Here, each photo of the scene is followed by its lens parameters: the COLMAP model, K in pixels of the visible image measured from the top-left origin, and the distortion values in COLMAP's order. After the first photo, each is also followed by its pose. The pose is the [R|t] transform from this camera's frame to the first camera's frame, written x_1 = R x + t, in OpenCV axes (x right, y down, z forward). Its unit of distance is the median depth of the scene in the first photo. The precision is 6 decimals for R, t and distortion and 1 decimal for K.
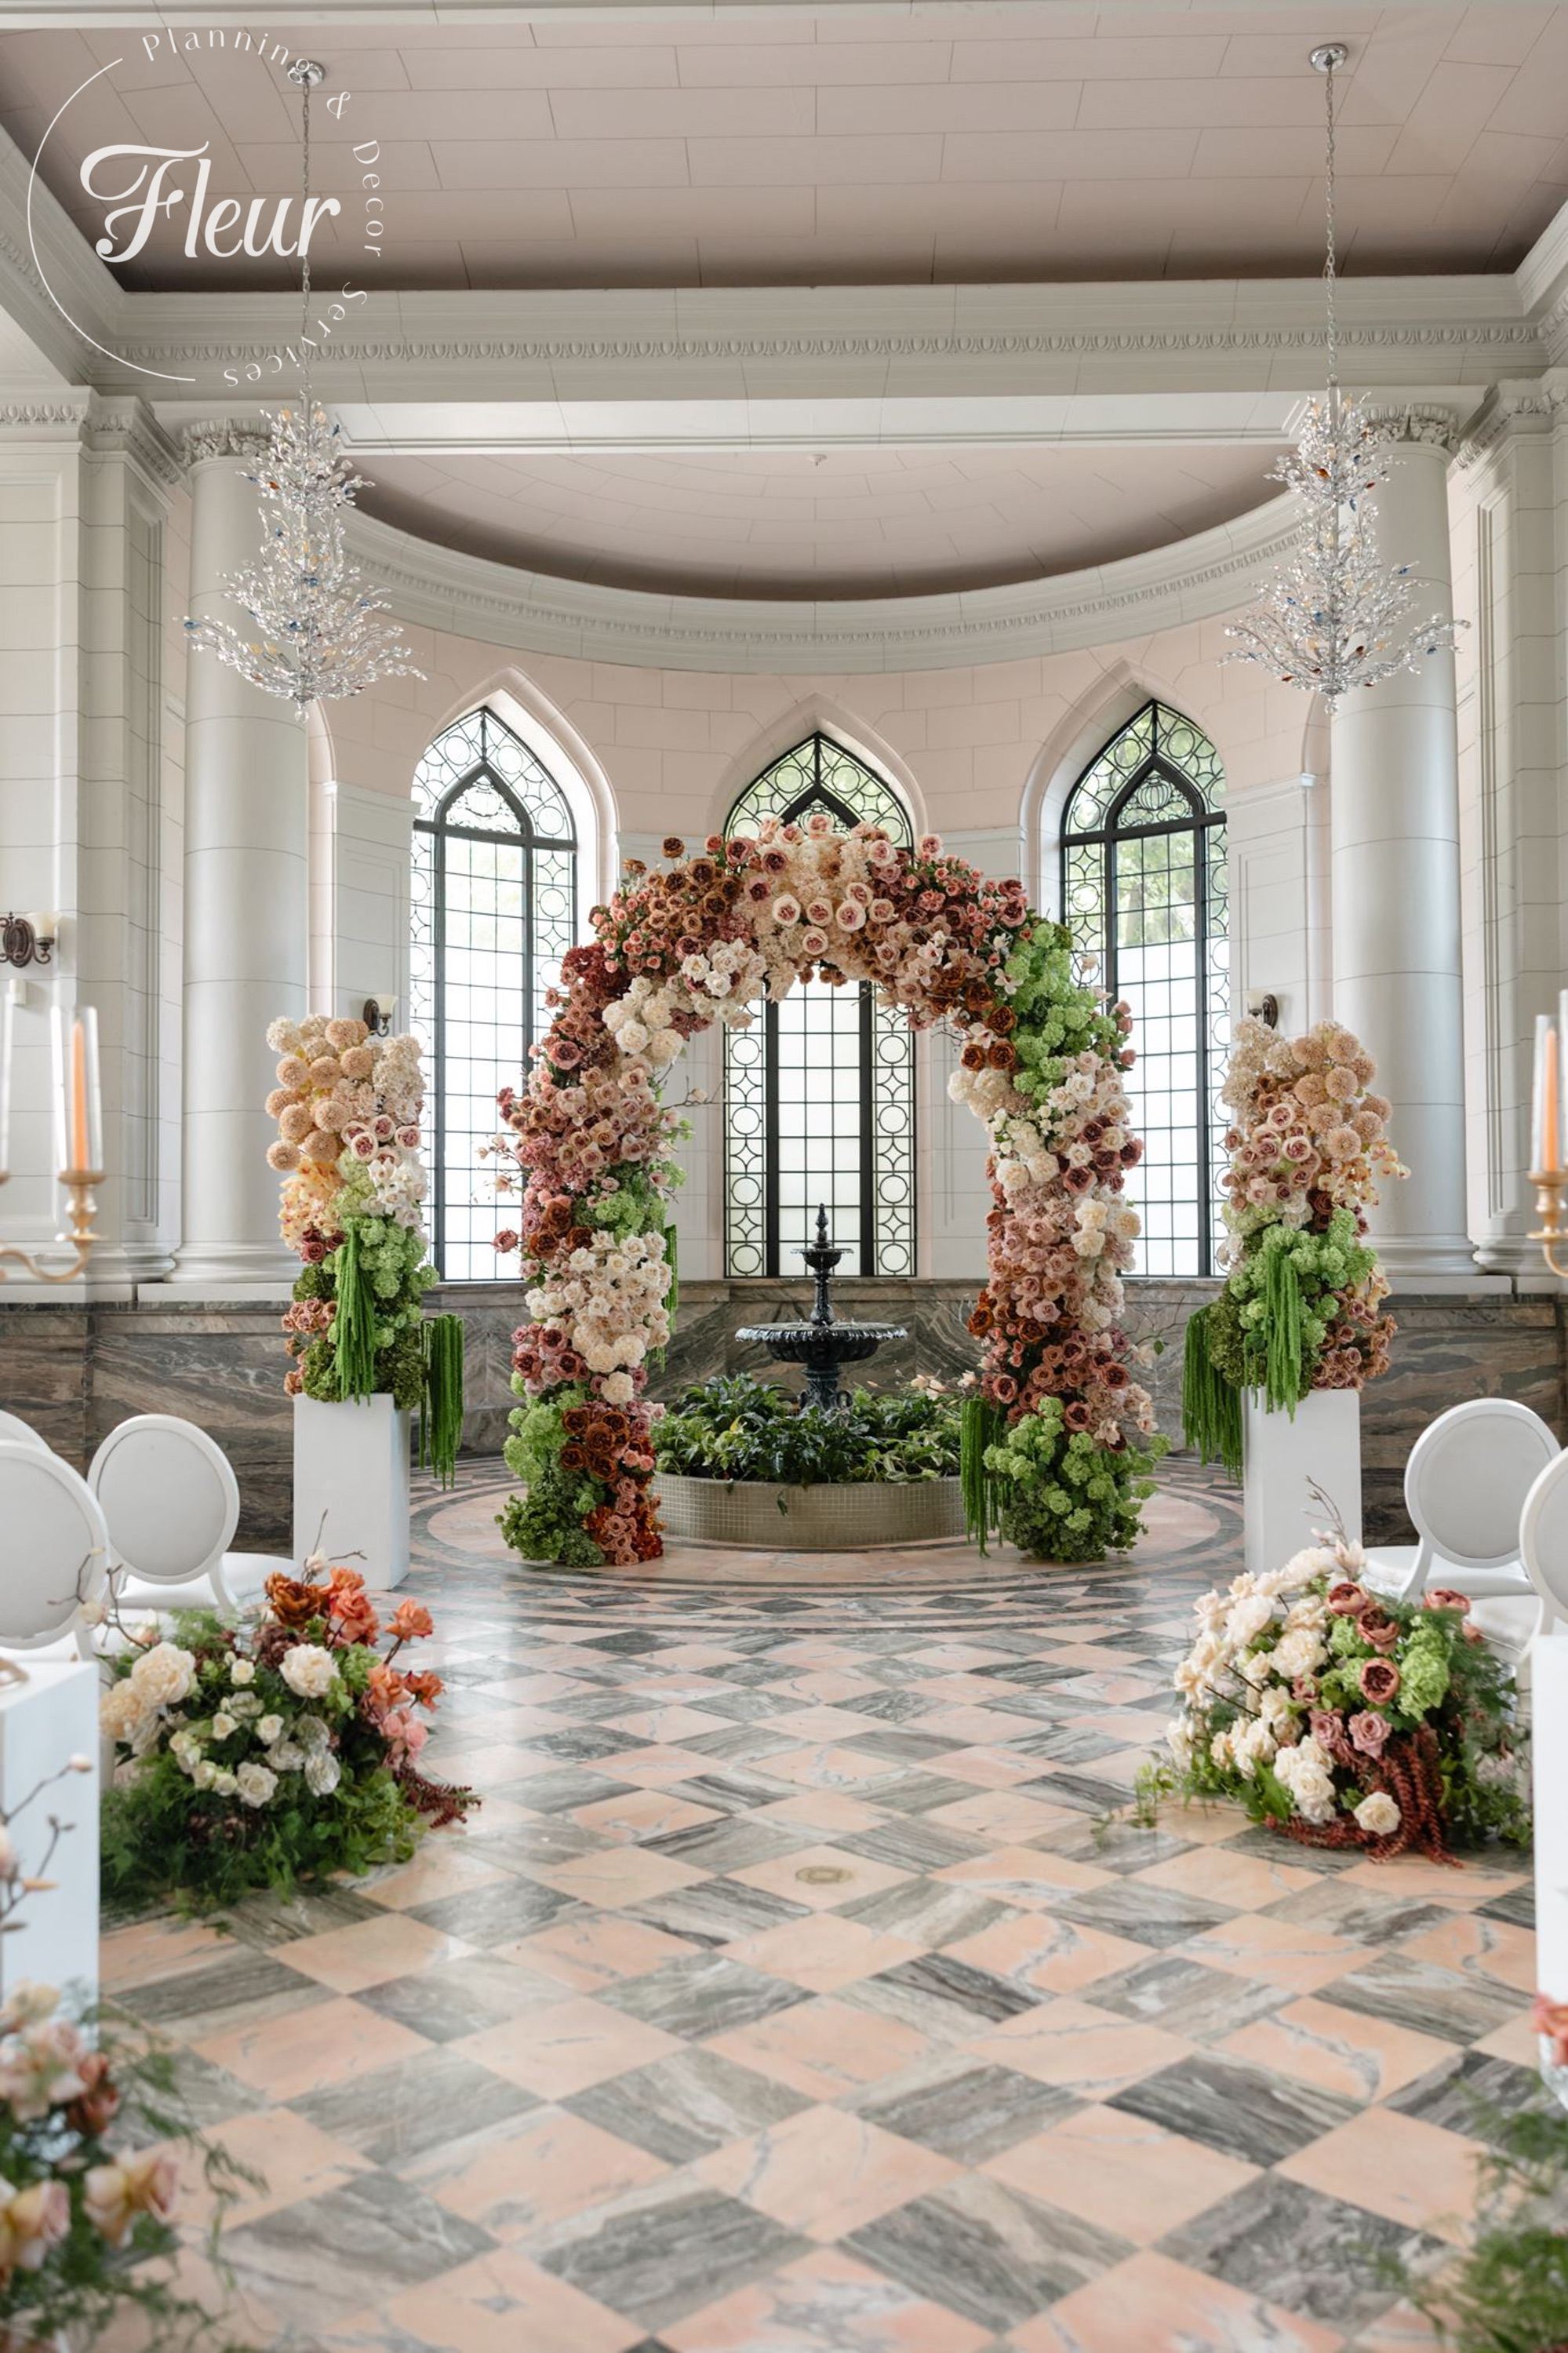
lens RADIAL K [[1919.0, 0, 782.3], [0, 1919.0, 1179.5], [0, 0, 1]] dist [0.009319, 0.005294]
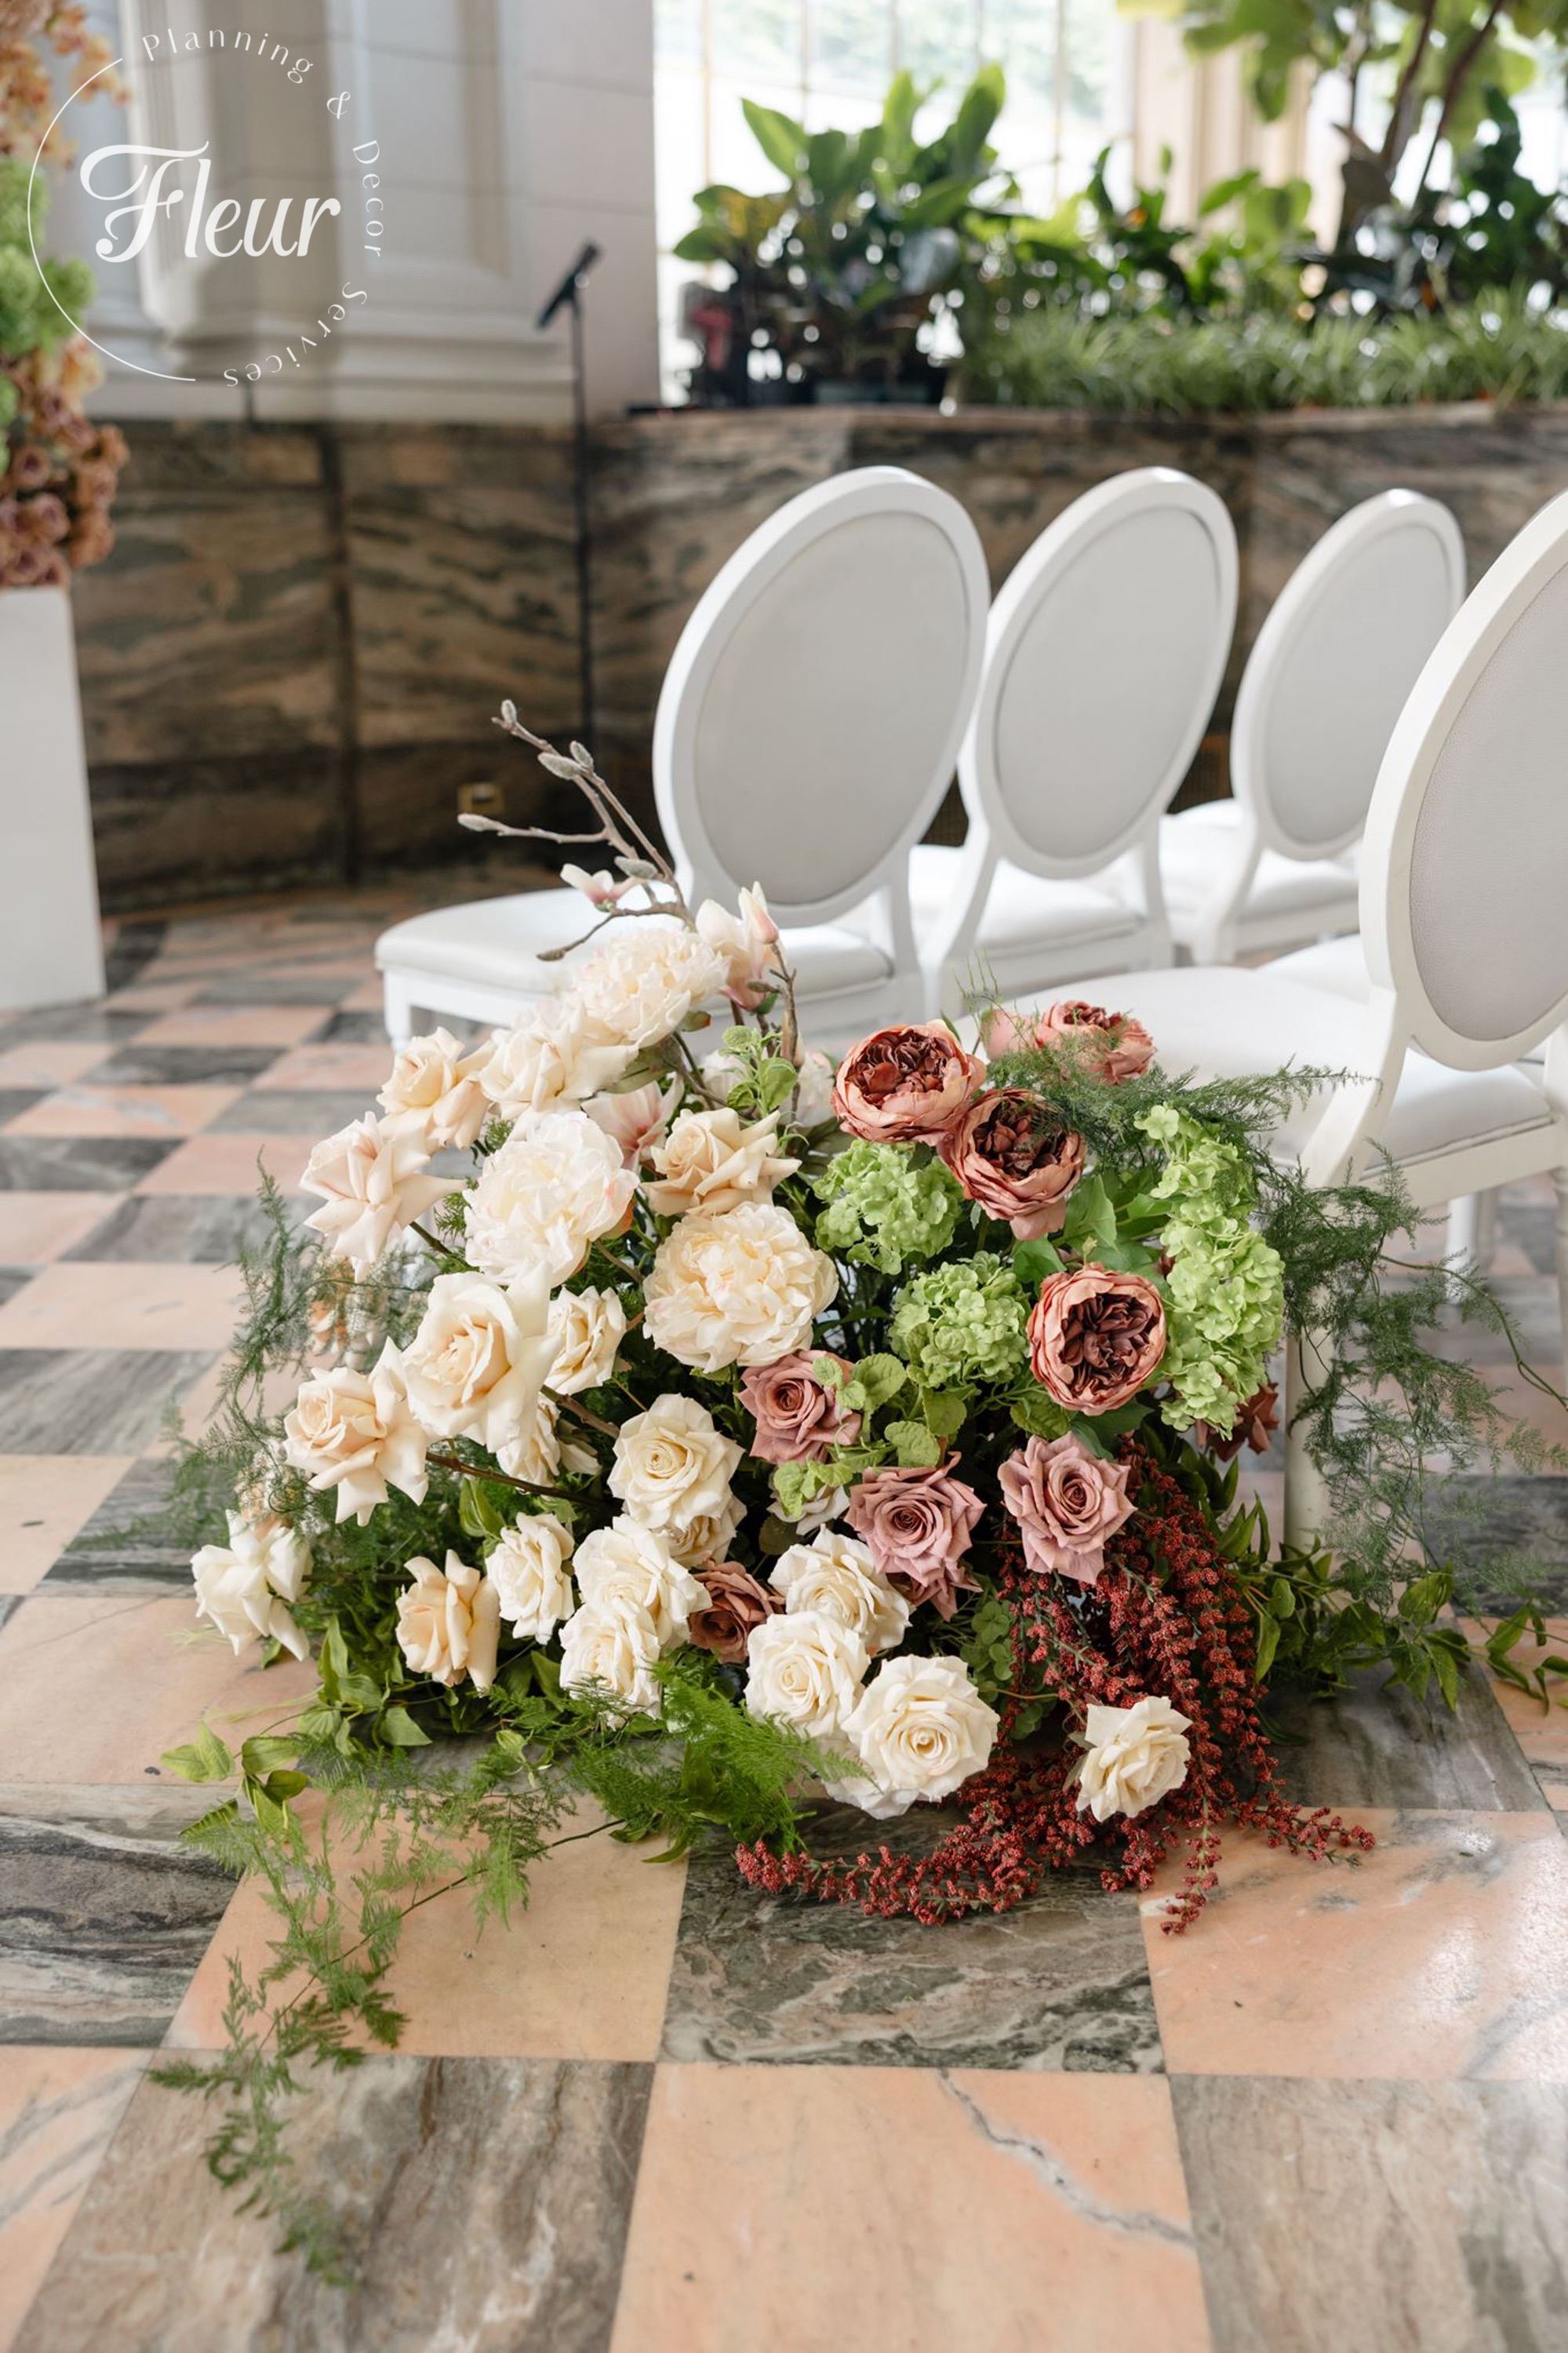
lens RADIAL K [[2332.6, 0, 783.9], [0, 2332.6, 1178.4], [0, 0, 1]] dist [0.003021, 0.003115]
pose [[0.727637, -0.189504, 0.659266, 0.022490], [-0.018599, 0.955279, 0.295119, 0.070190], [-0.685710, -0.227001, 0.691572, 0.422034]]
